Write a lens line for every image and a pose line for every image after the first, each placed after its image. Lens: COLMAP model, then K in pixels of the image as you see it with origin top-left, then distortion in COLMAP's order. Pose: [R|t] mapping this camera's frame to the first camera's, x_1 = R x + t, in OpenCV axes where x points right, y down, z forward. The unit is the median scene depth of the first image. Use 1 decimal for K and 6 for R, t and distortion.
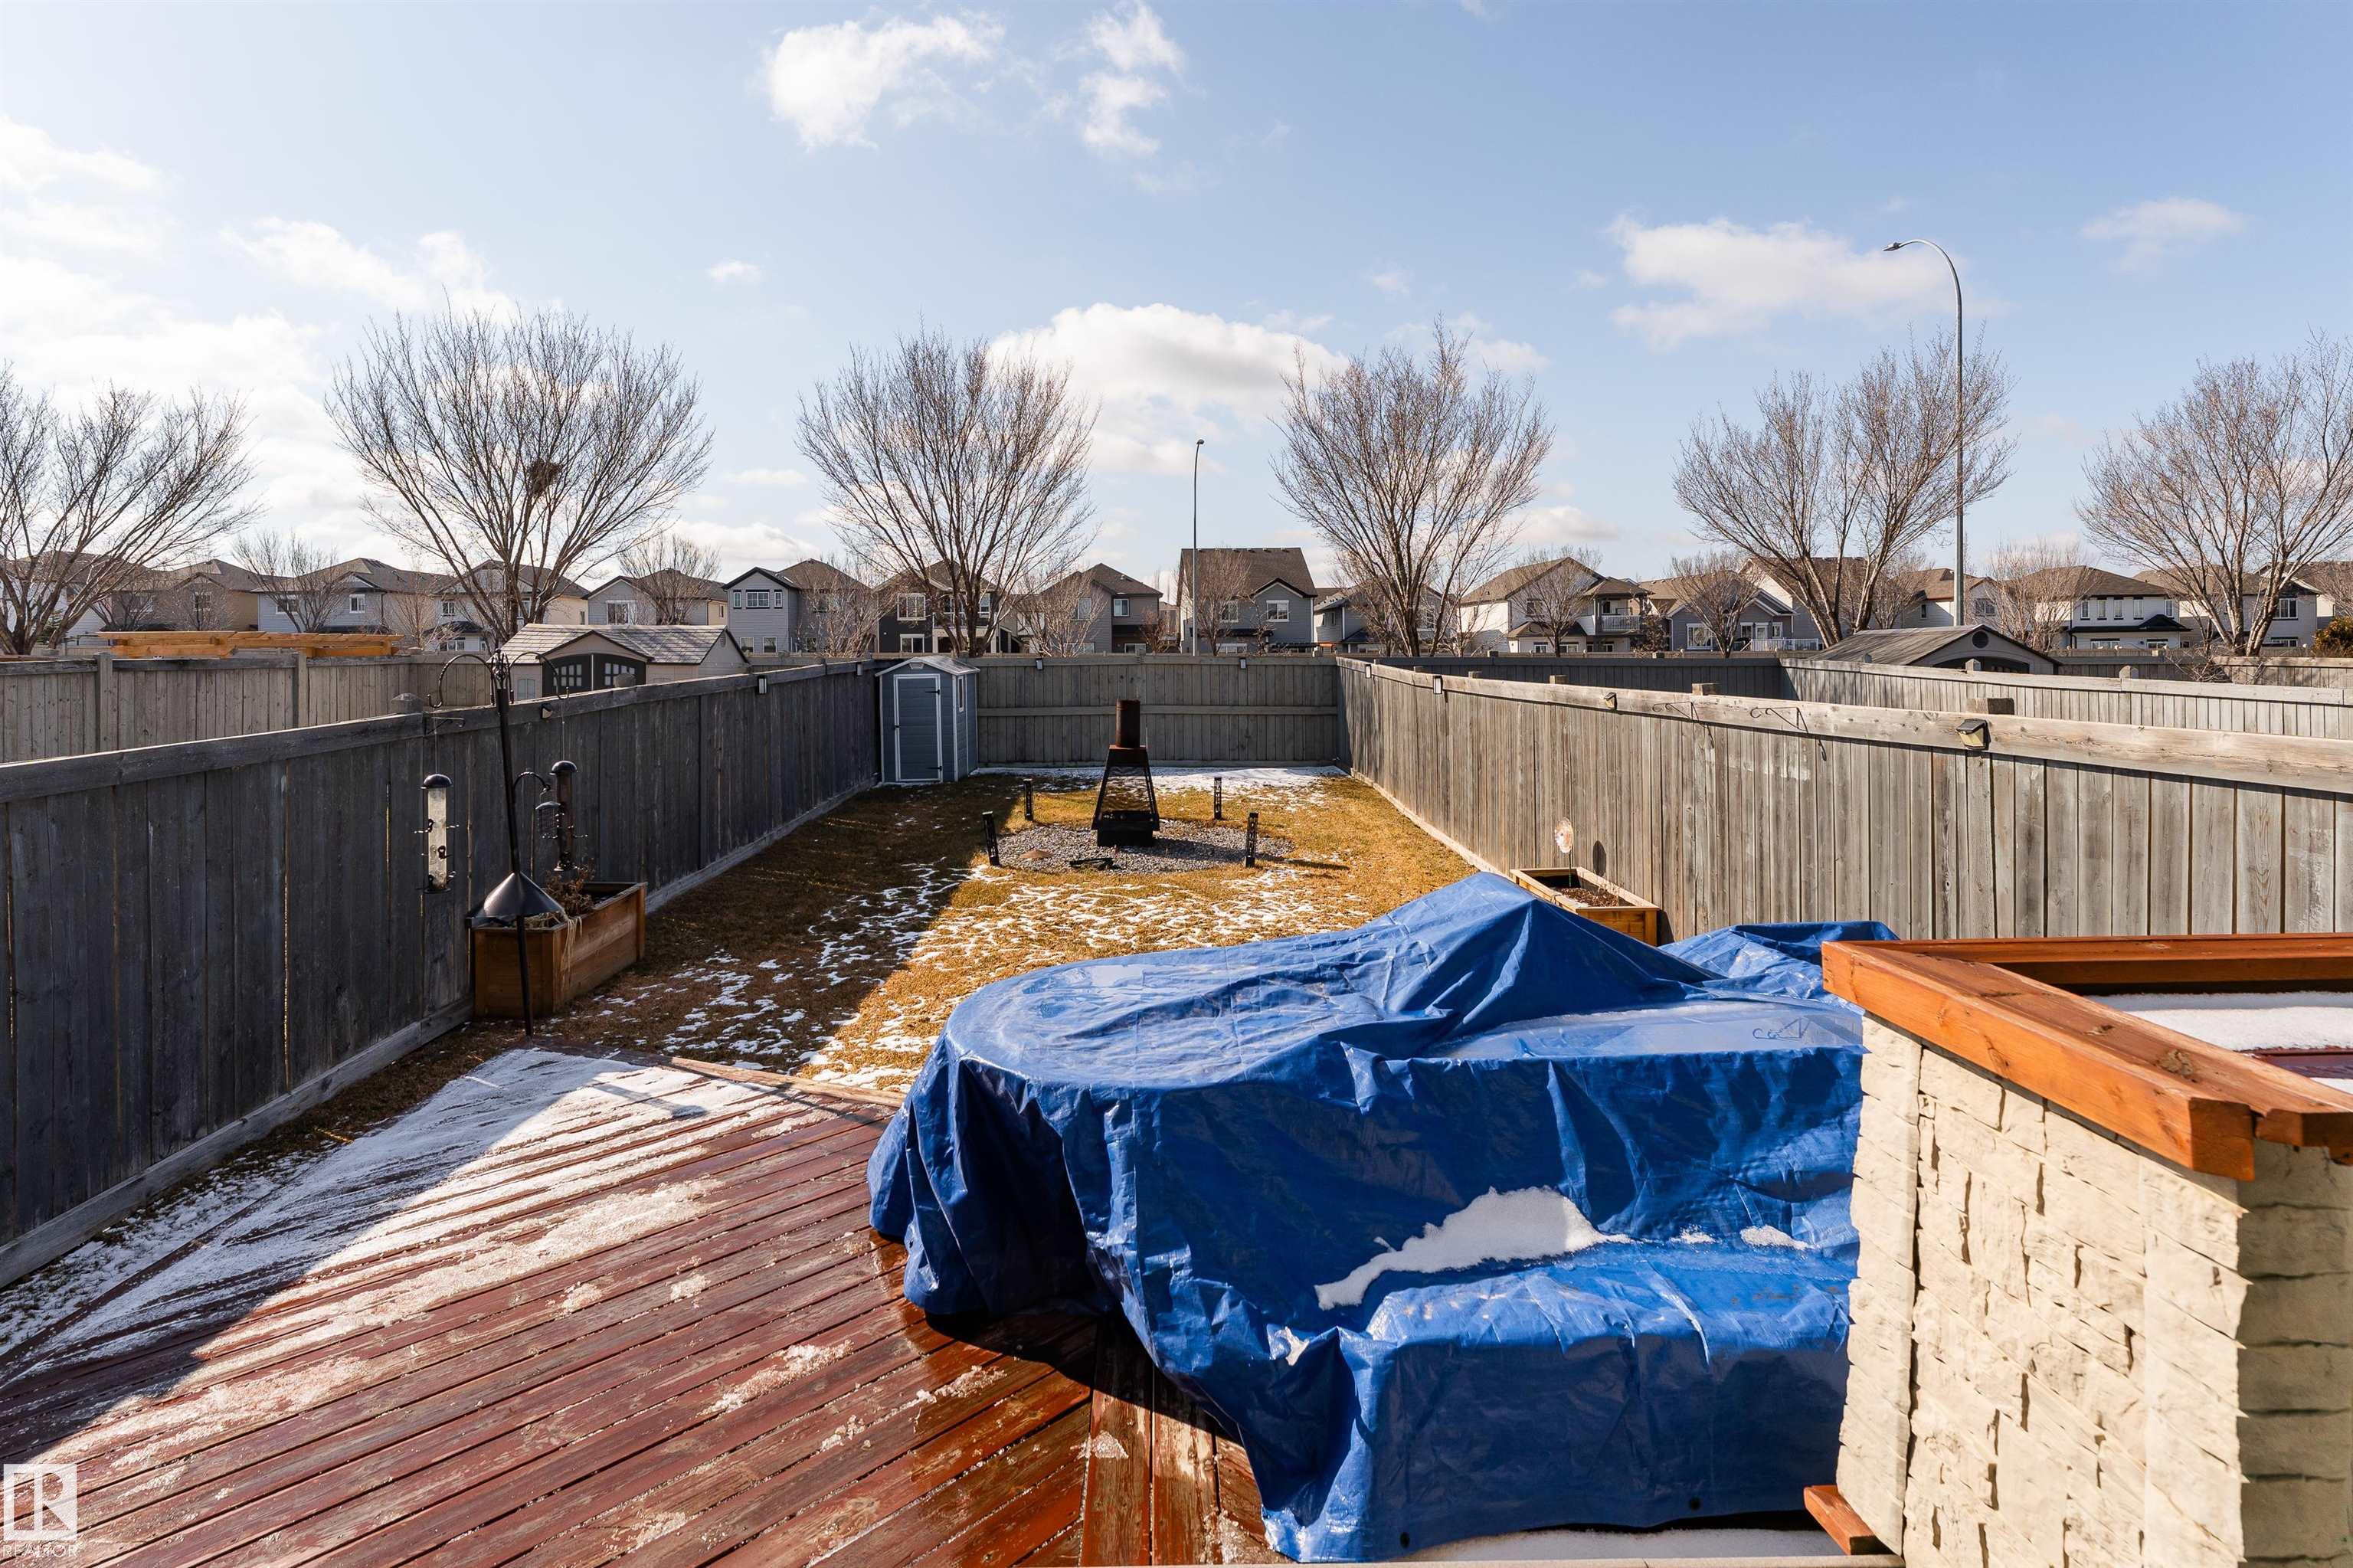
lens RADIAL K [[1197.8, 0, 1170.7], [0, 1197.8, 664.6], [0, 0, 1]] dist [-0.000798, -0.000385]
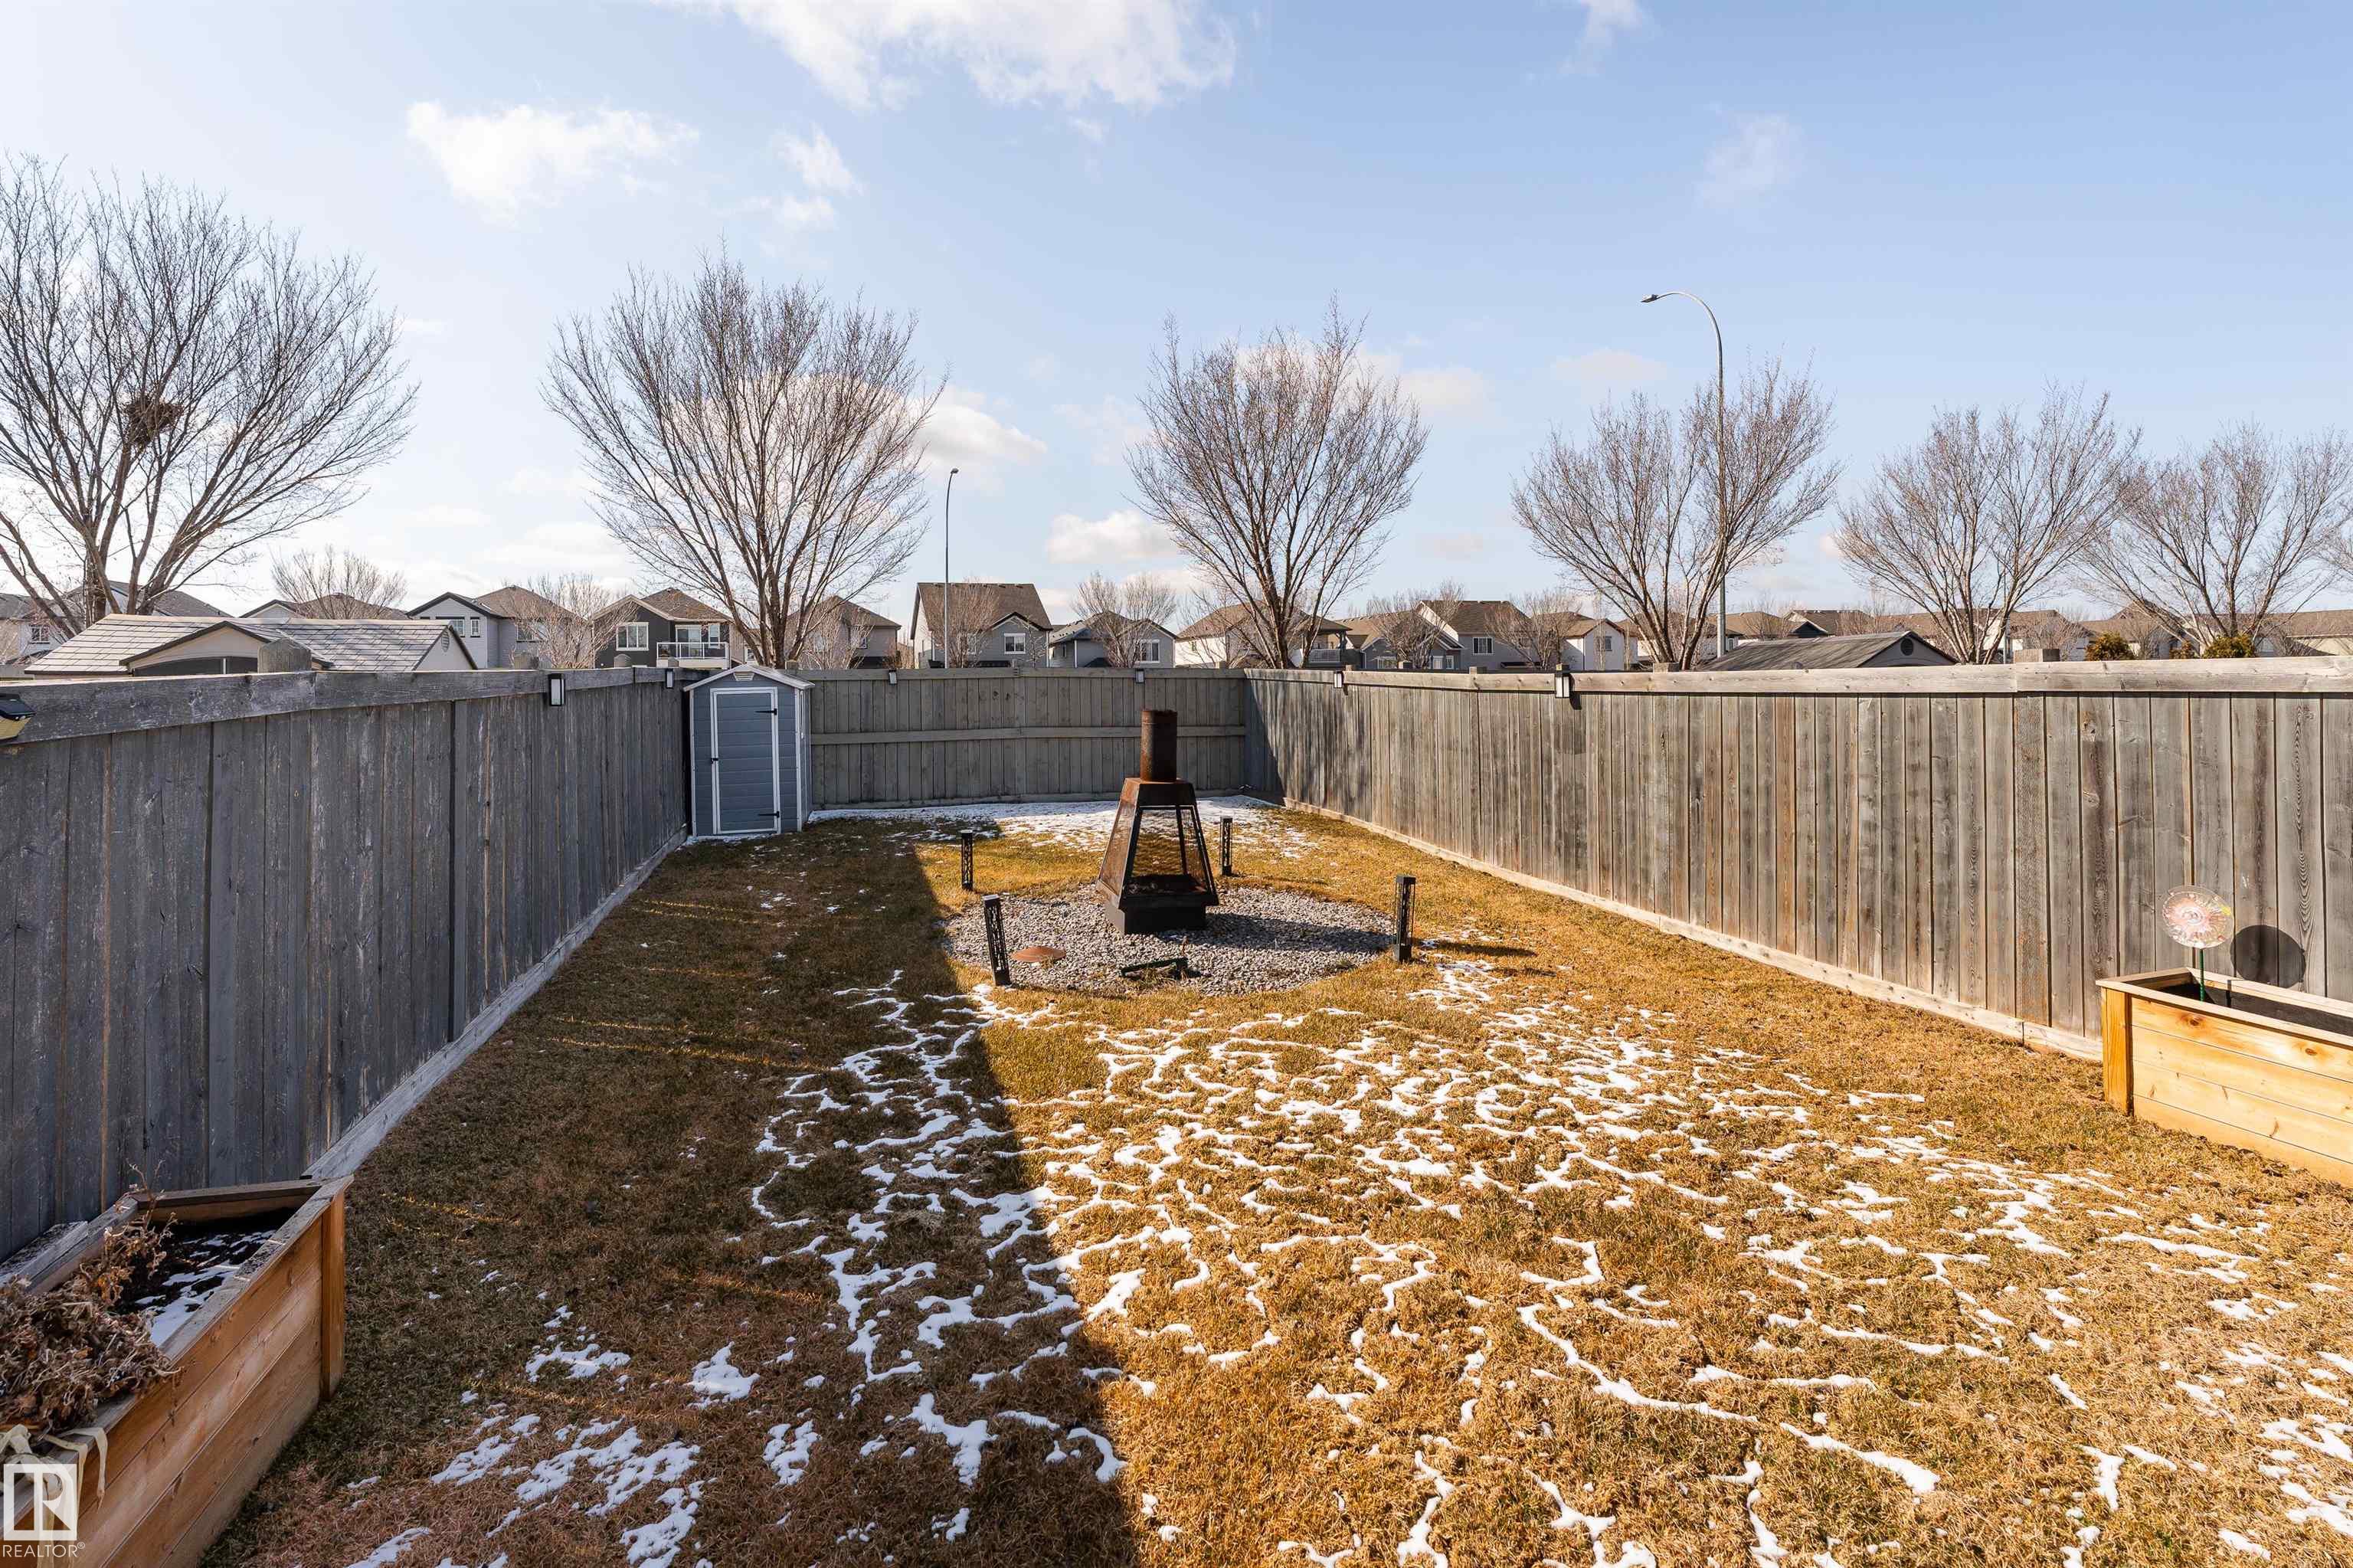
lens RADIAL K [[1120.7, 0, 1181.1], [0, 1120.7, 669.6], [0, 0, 1]] dist [0.000810, 0.000082]
pose [[0.969132, -0.001199, 0.246541, -0.096779], [0.007040, 0.999715, -0.022813, 0.011554], [-0.246443, 0.023844, 0.968864, 0.210305]]
